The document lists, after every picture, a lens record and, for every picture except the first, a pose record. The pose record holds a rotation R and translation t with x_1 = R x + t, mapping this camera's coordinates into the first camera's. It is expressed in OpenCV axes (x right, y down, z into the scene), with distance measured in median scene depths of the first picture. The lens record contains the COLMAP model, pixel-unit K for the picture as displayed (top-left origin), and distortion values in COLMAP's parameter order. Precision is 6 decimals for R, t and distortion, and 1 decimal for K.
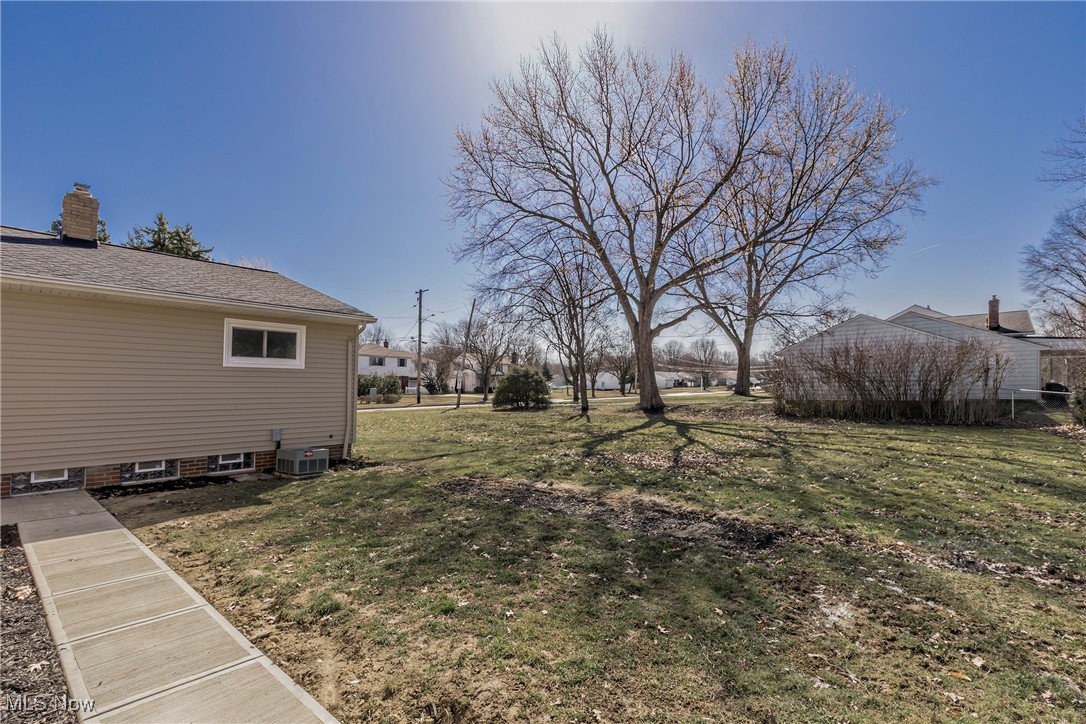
lens RADIAL K [[505.9, 0, 543.5], [0, 505.9, 375.4], [0, 0, 1]] dist [0.001181, 0.000511]
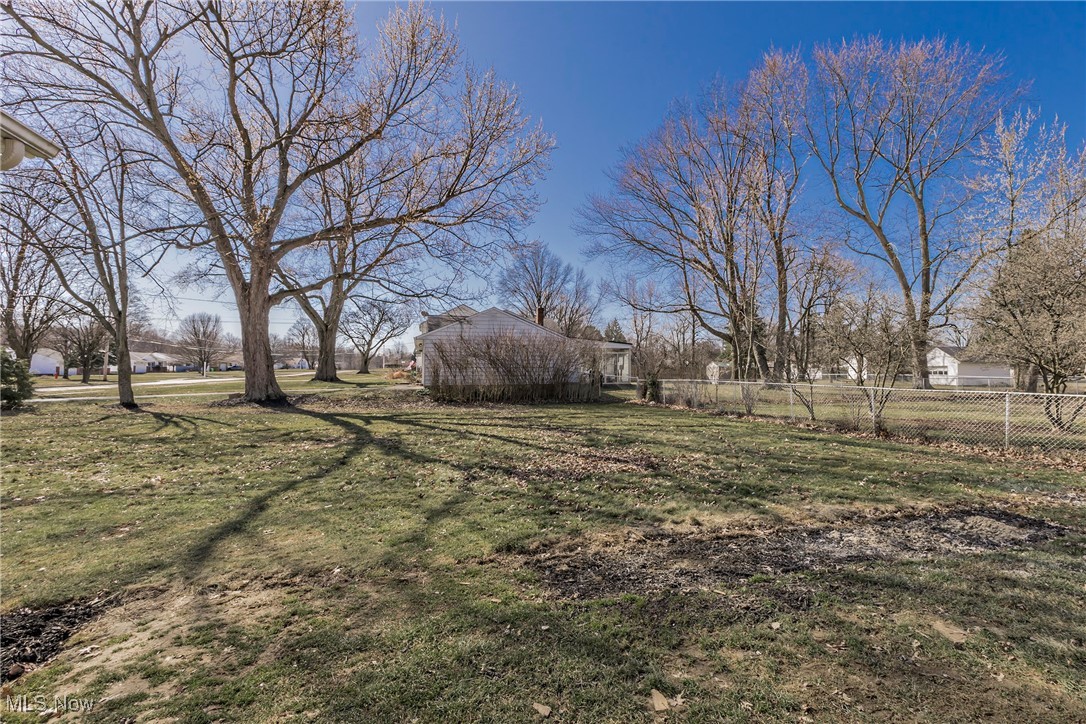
lens RADIAL K [[505.9, 0, 543.5], [0, 505.9, 375.4], [0, 0, 1]] dist [0.001181, 0.000511]
pose [[0.570020, -0.002035, 0.821629, -0.173524], [-0.021530, 0.999617, 0.017412, 0.006448], [-0.821349, -0.027615, 0.569757, 0.225921]]
